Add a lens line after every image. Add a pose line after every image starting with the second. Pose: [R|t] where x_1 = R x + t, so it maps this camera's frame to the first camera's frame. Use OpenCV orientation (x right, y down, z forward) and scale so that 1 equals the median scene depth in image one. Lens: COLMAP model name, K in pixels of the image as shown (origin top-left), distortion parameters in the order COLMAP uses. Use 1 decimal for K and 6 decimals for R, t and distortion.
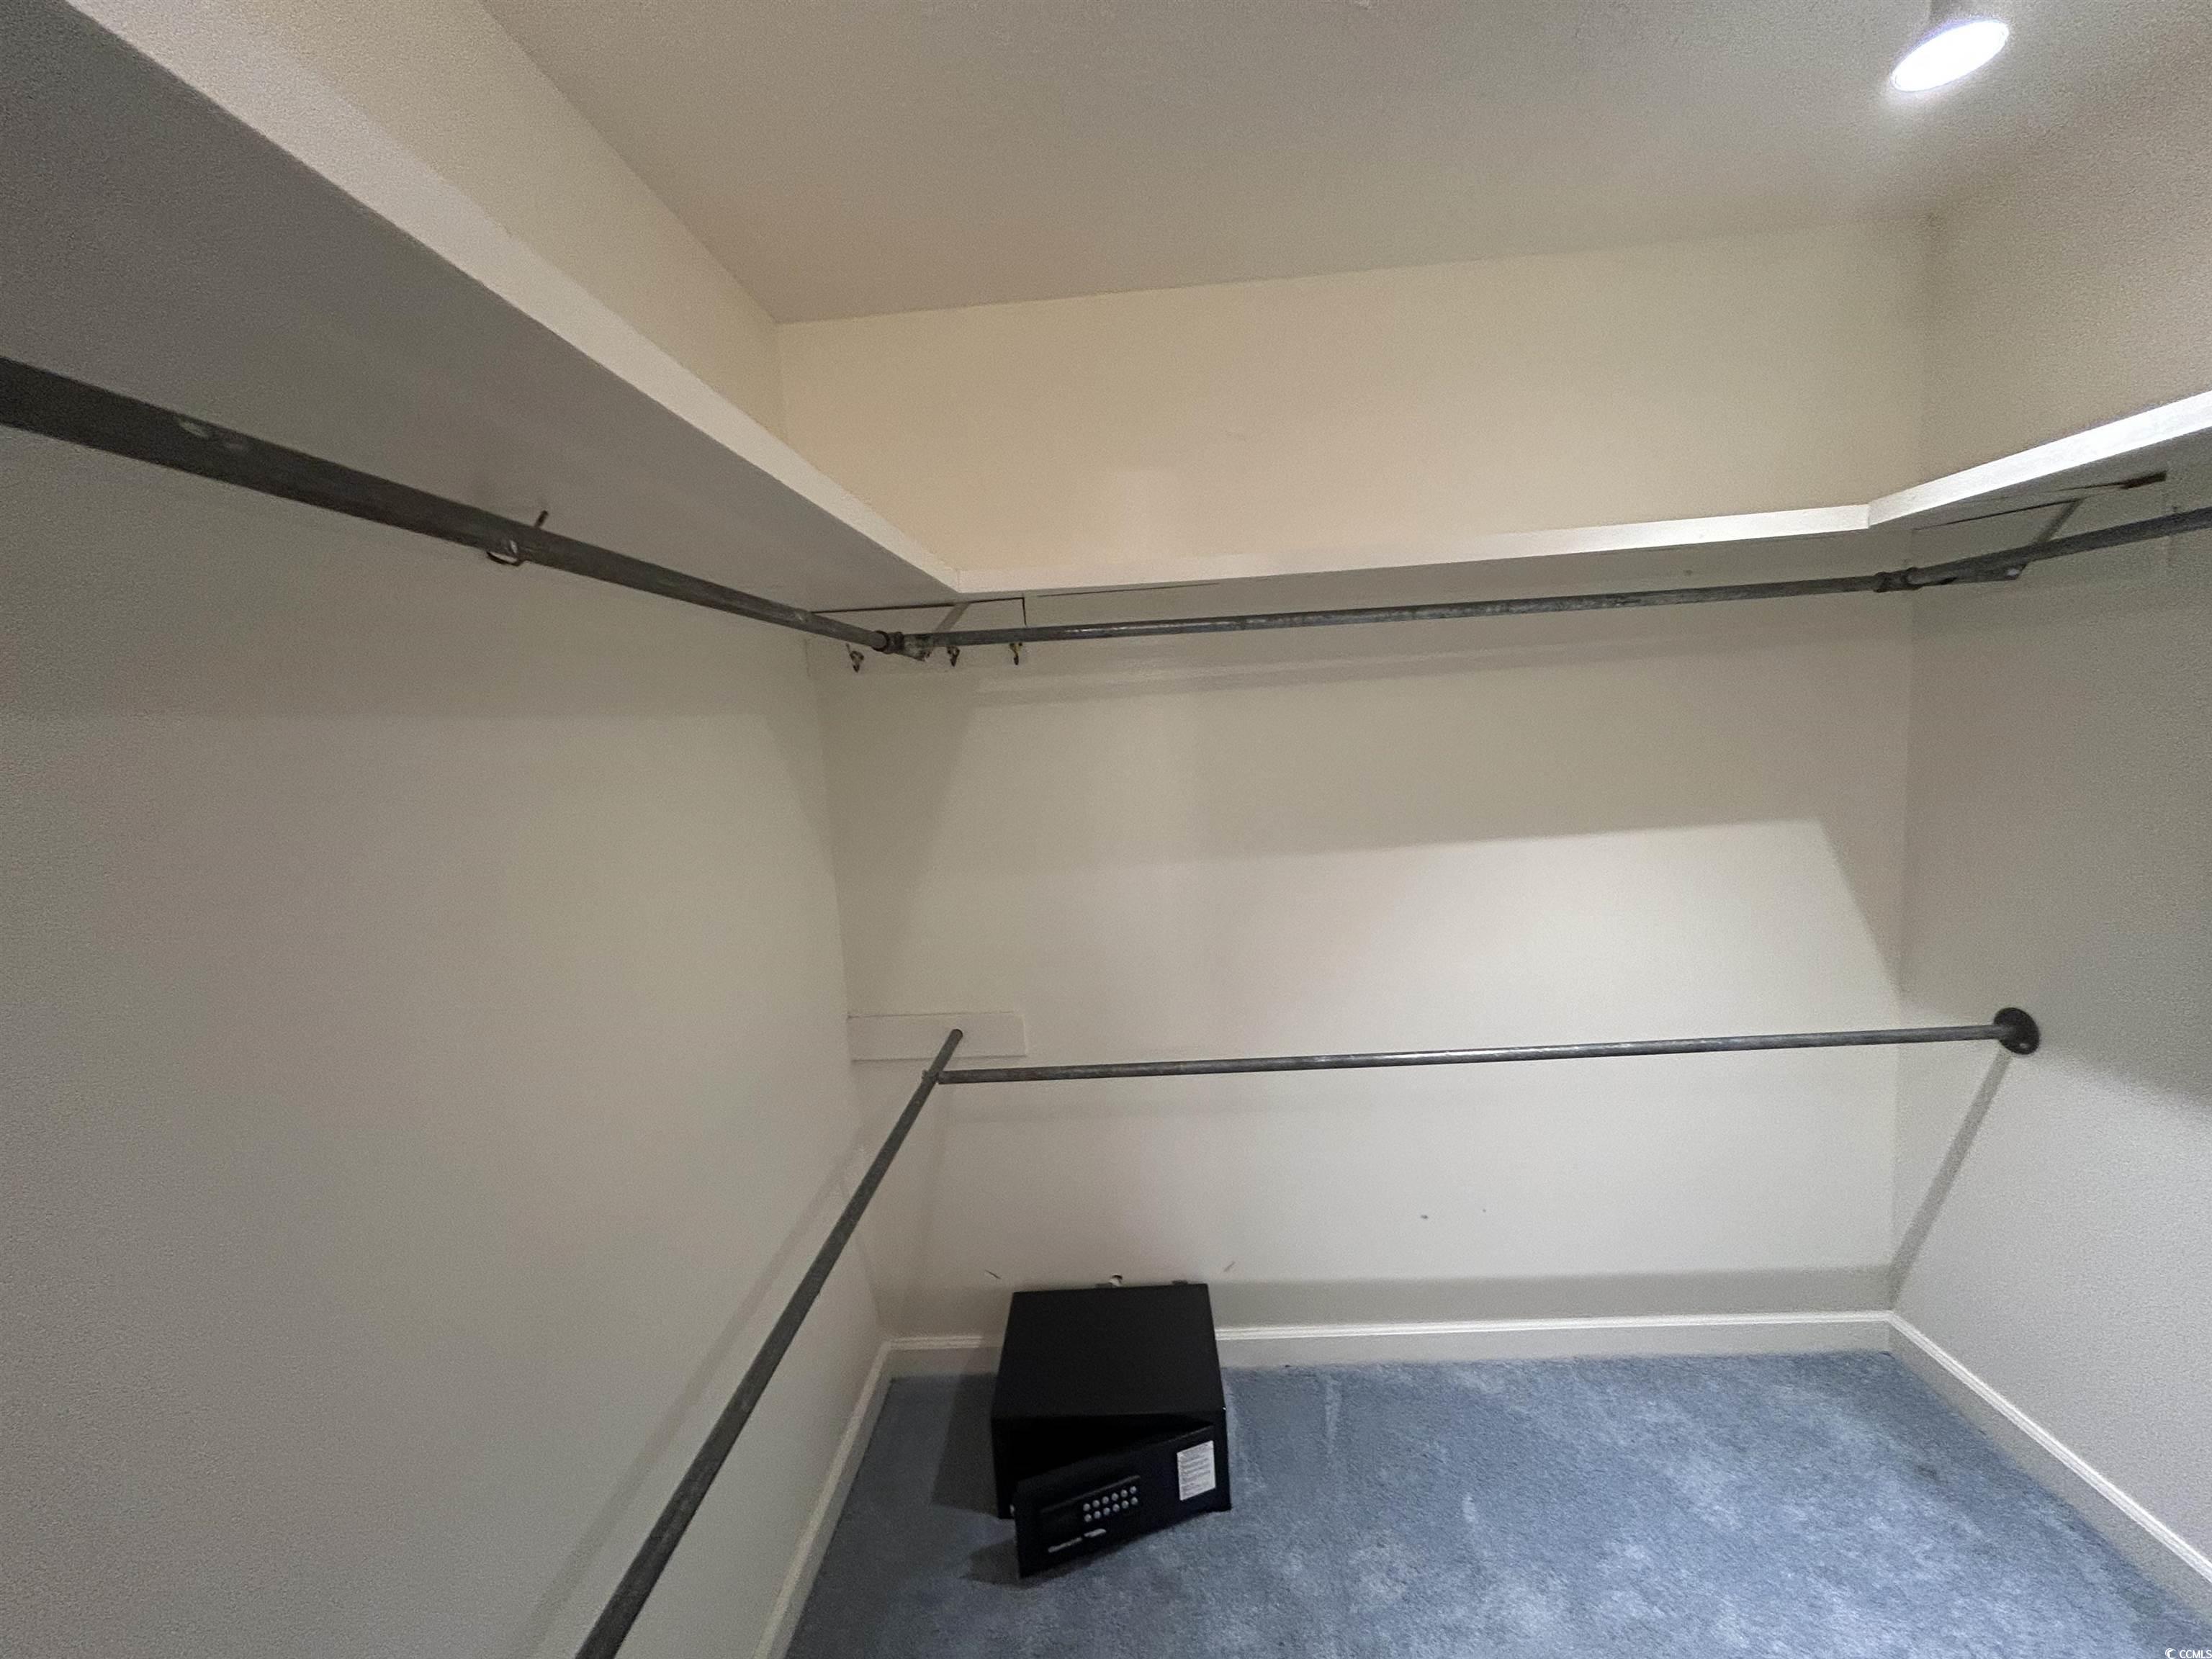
lens RADIAL K [[899.5, 0, 1111.0], [0, 899.5, 881.3], [0, 0, 1]] dist [0.051722, 0.000231]
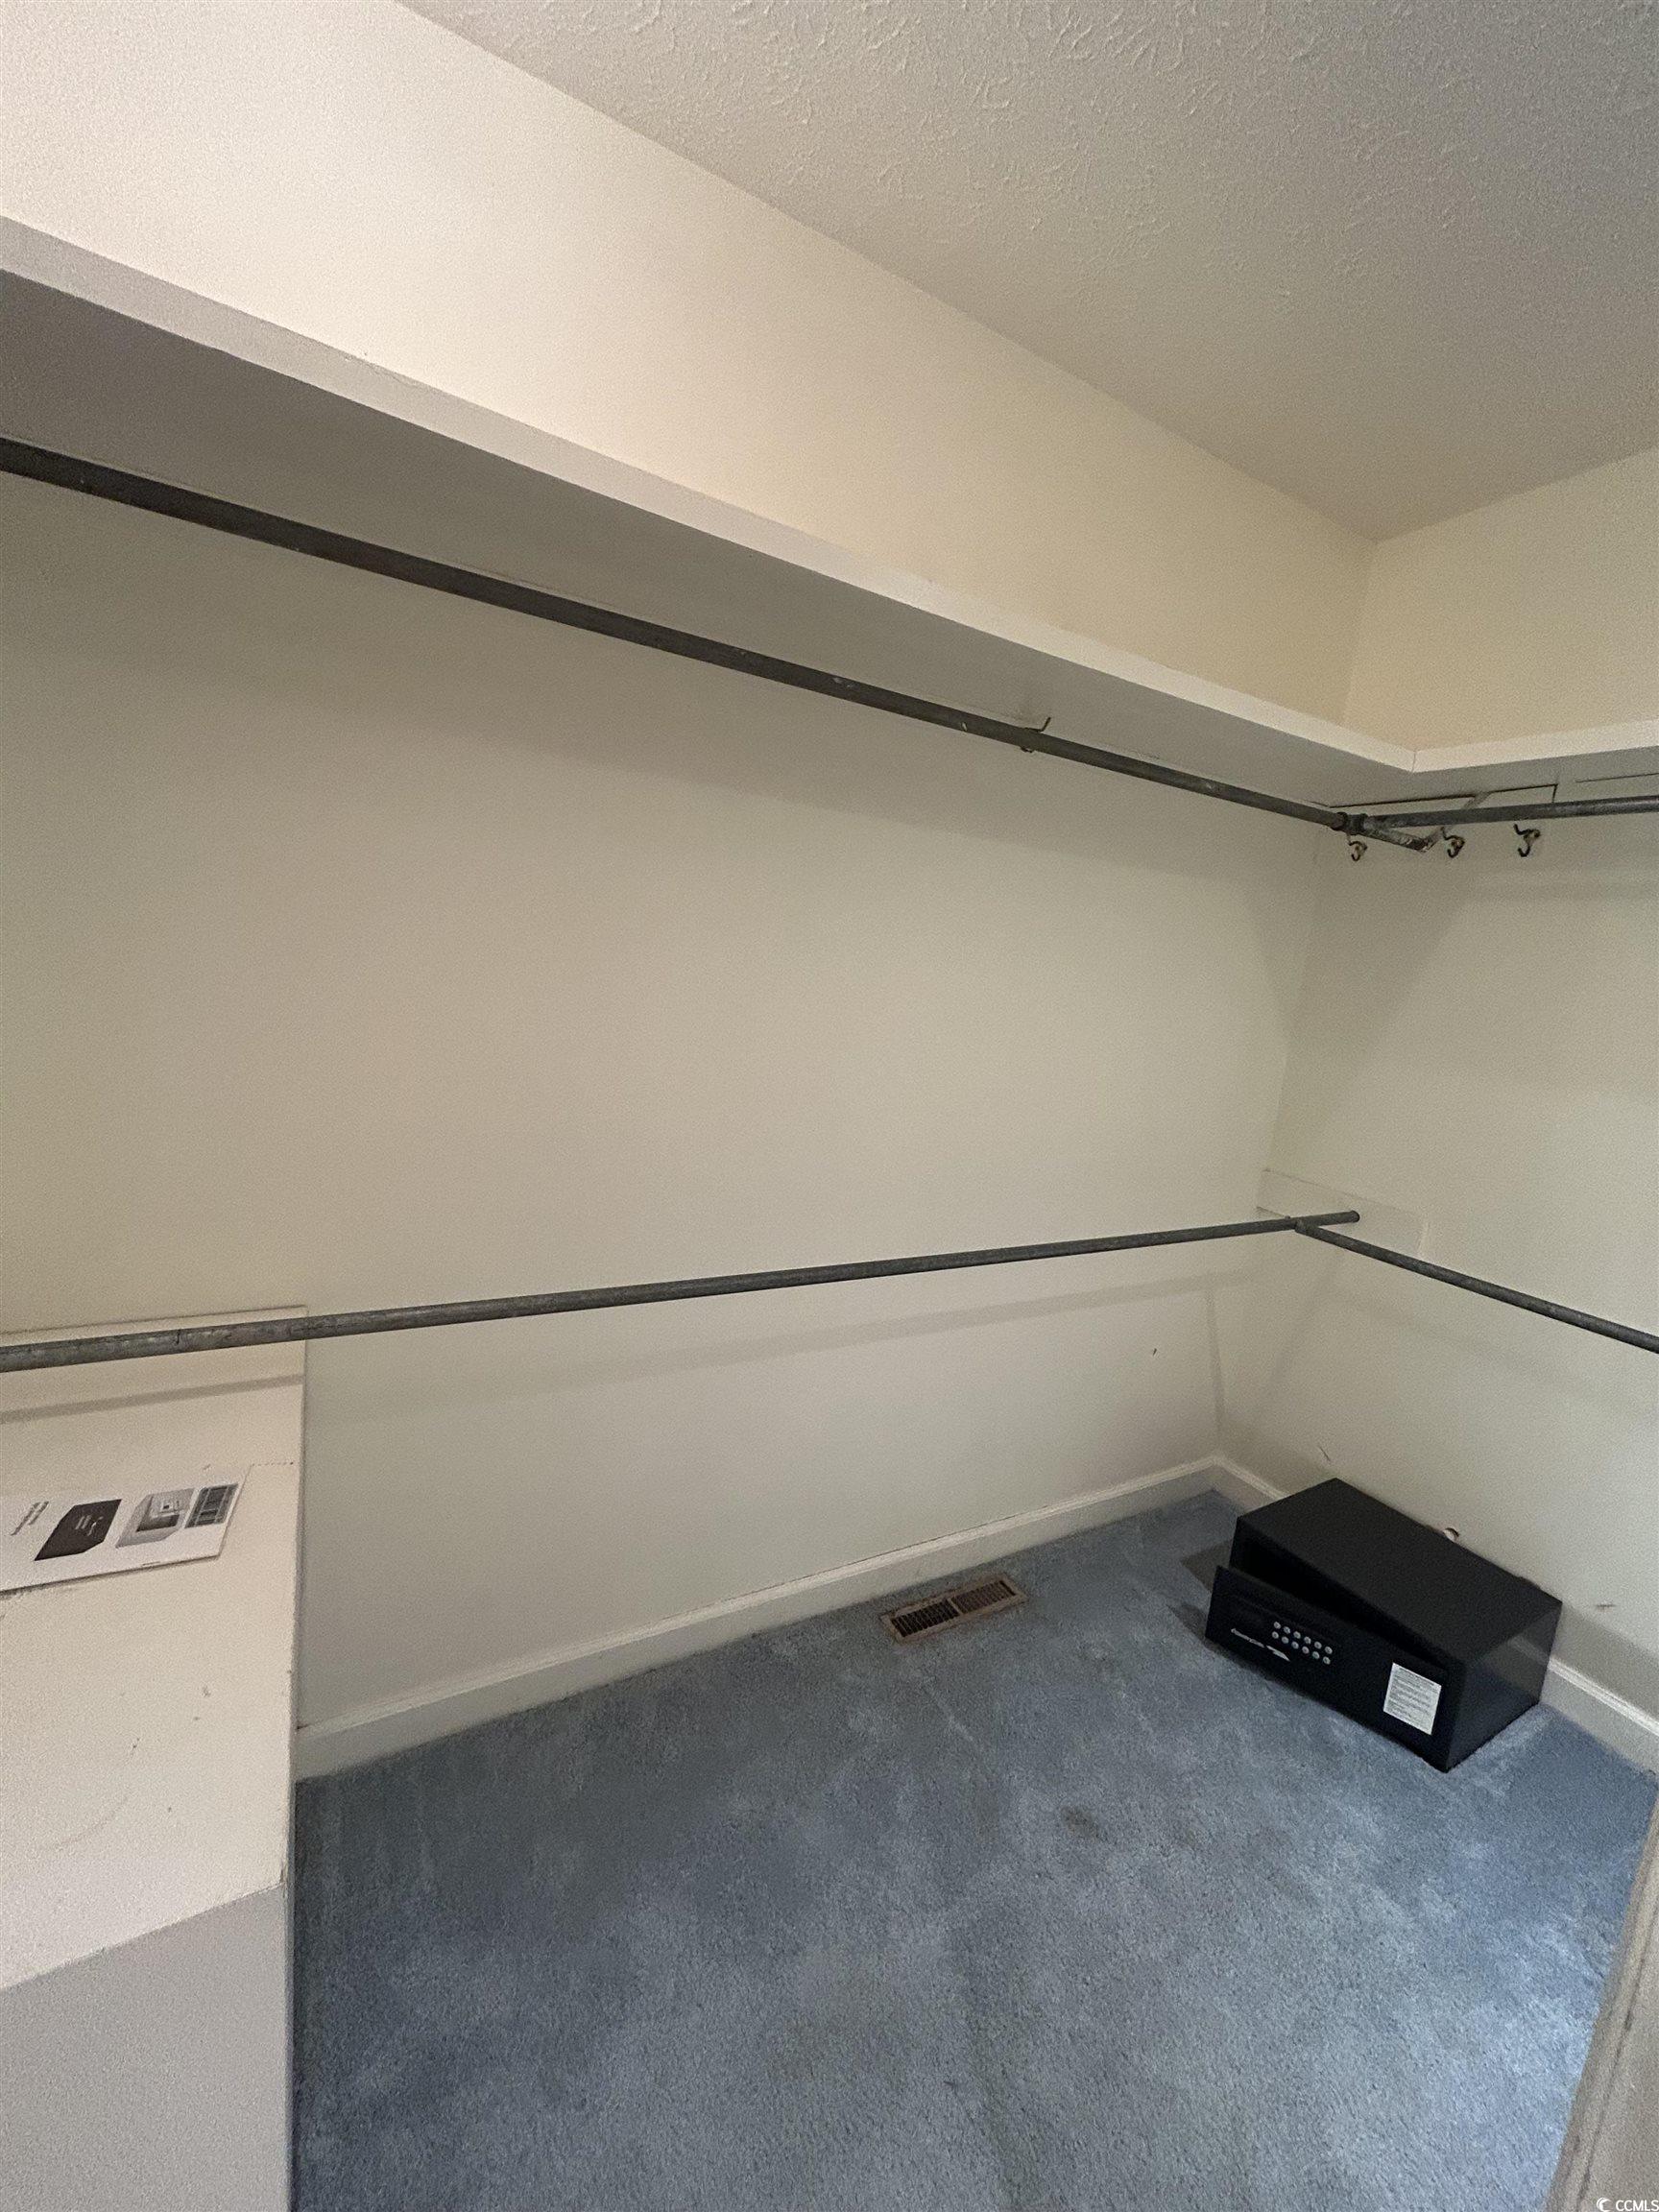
lens RADIAL K [[895.0, 0, 828.1], [0, 895.0, 1103.6], [0, 0, 1]] dist [-0.000792, 0.001046]
pose [[0.508717, 0.242724, -0.826010, 0.397337], [-0.276971, 0.954570, 0.109923, 0.121934], [0.815165, 0.172861, 0.552834, -0.102311]]
